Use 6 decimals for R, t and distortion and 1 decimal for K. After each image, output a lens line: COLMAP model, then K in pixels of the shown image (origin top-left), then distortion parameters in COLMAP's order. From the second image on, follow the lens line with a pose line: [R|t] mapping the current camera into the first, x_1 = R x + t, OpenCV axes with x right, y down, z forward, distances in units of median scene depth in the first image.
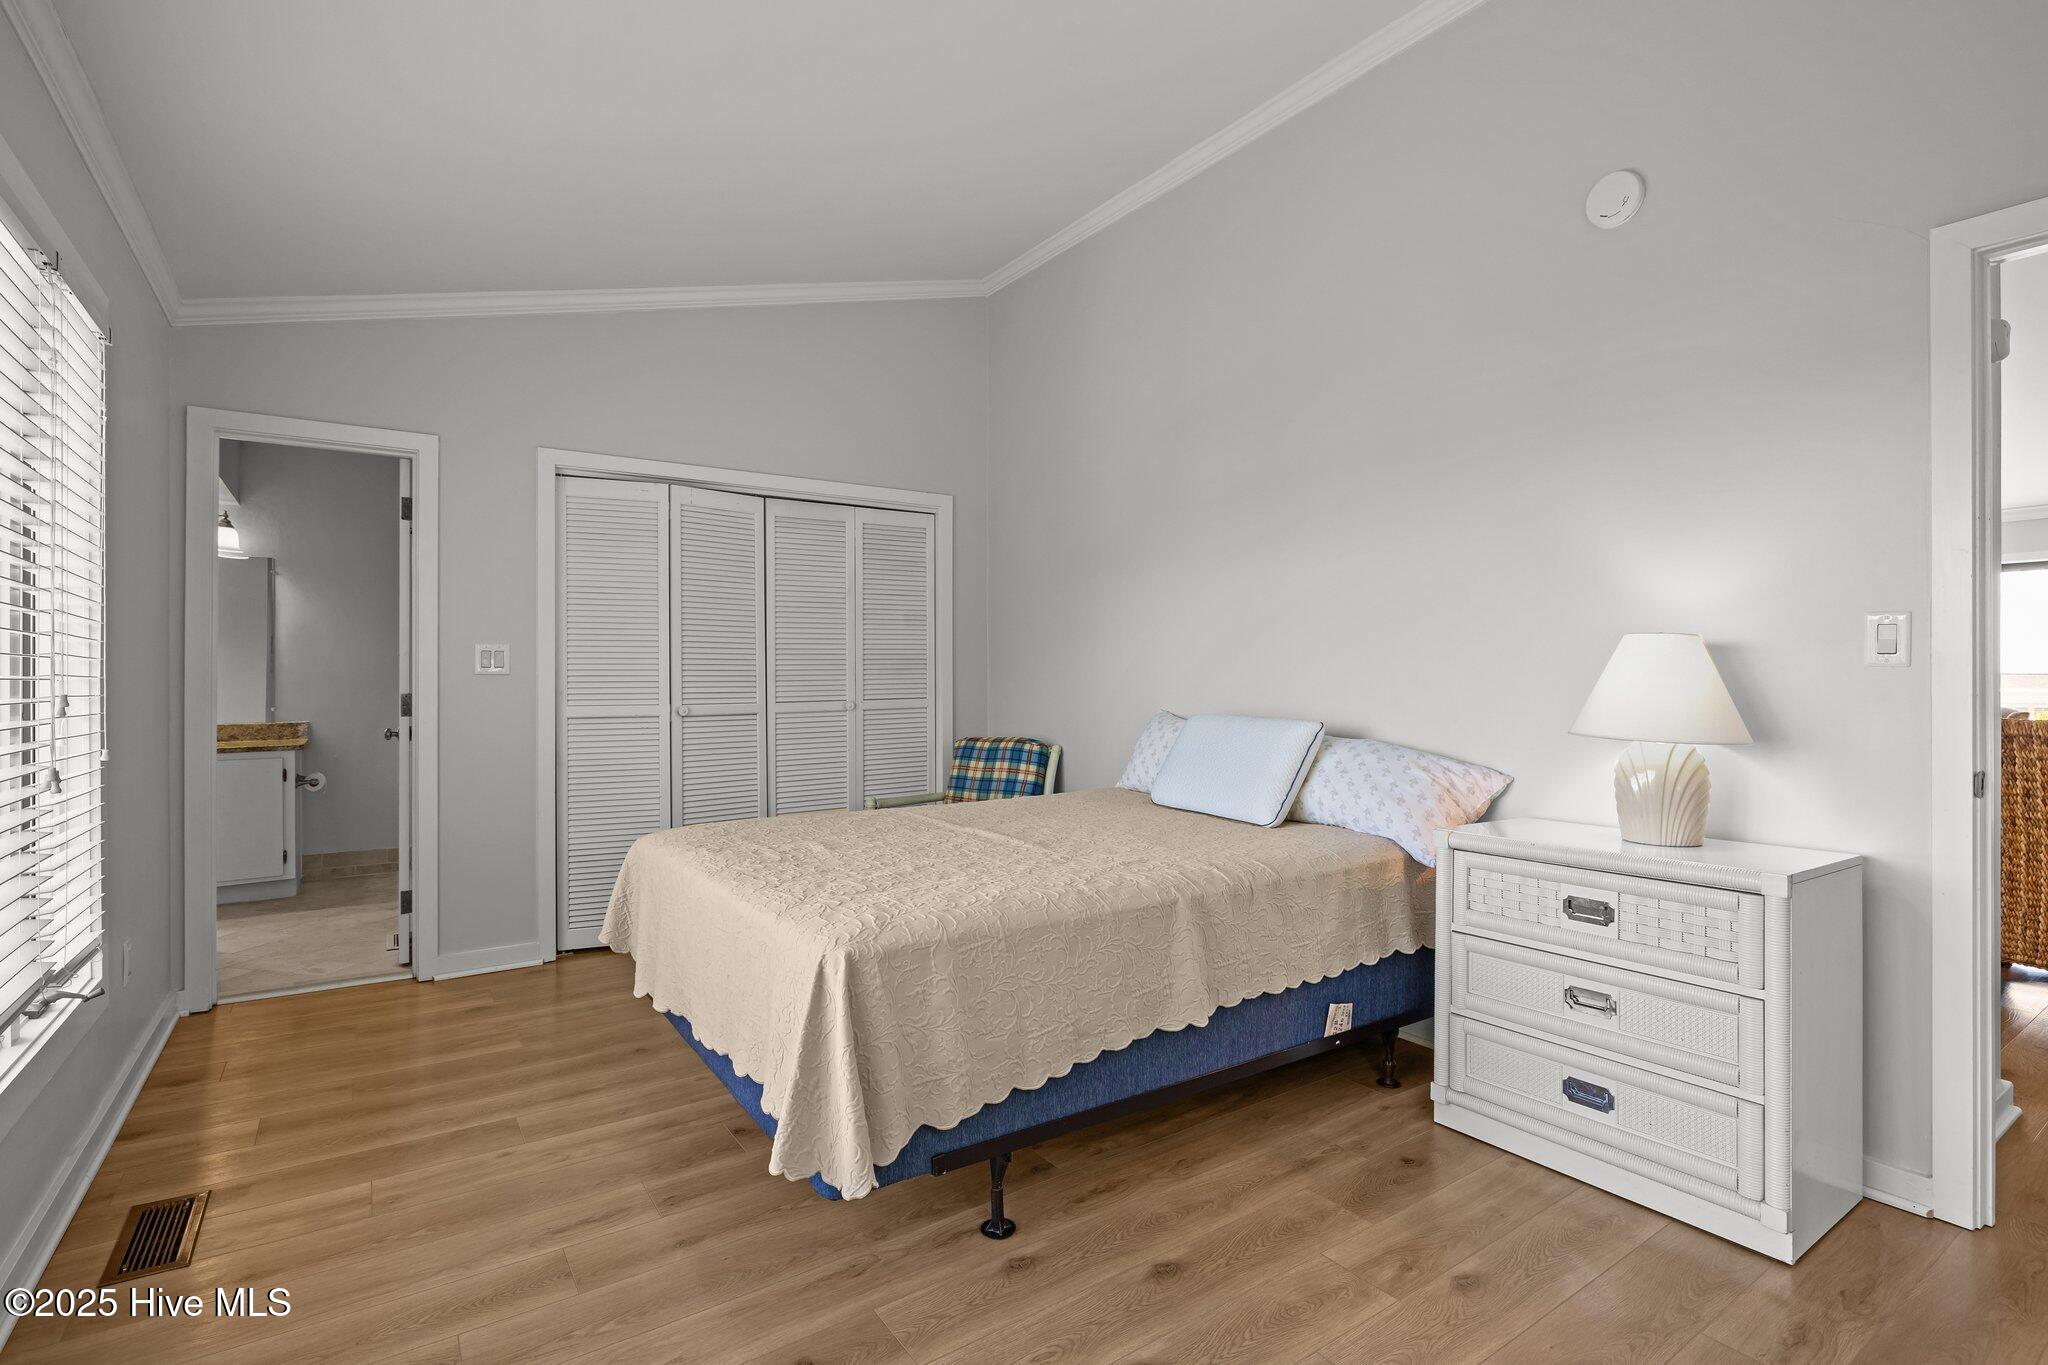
lens RADIAL K [[957.7, 0, 1011.5], [0, 957.7, 661.8], [0, 0, 1]] dist [-0.006395, 0.001419]
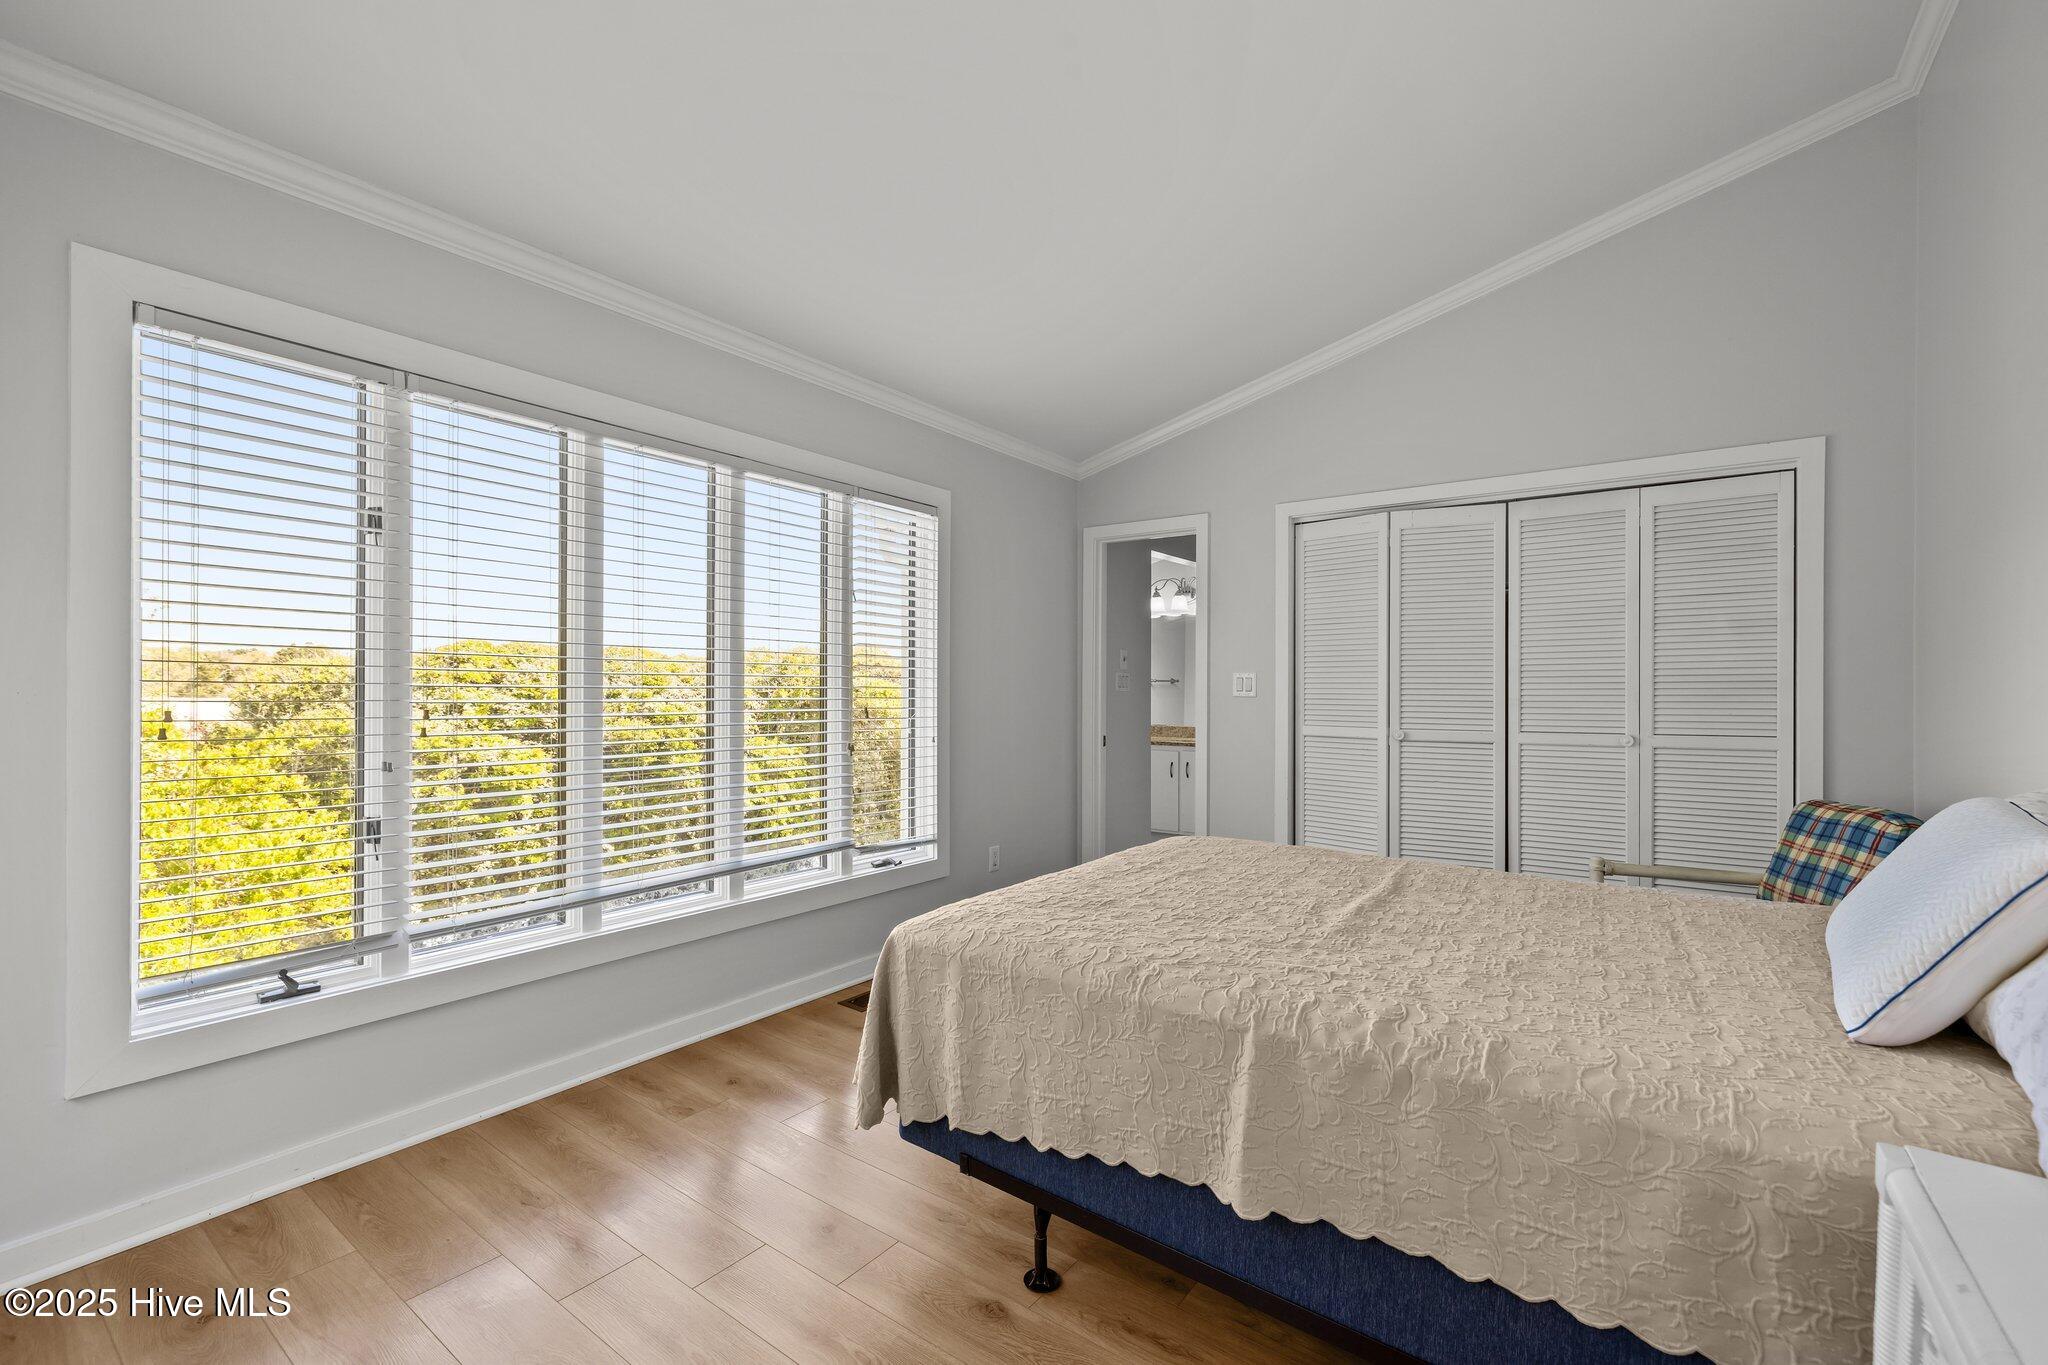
lens RADIAL K [[861.1, 0, 1019.9], [0, 861.1, 683.1], [0, 0, 1]] dist [0.000922, 0.000871]
pose [[0.335754, -0.002251, -0.941947, 0.348153], [0.006054, 0.999982, -0.000232, -0.005111], [0.941930, -0.005624, 0.335761, 0.299337]]
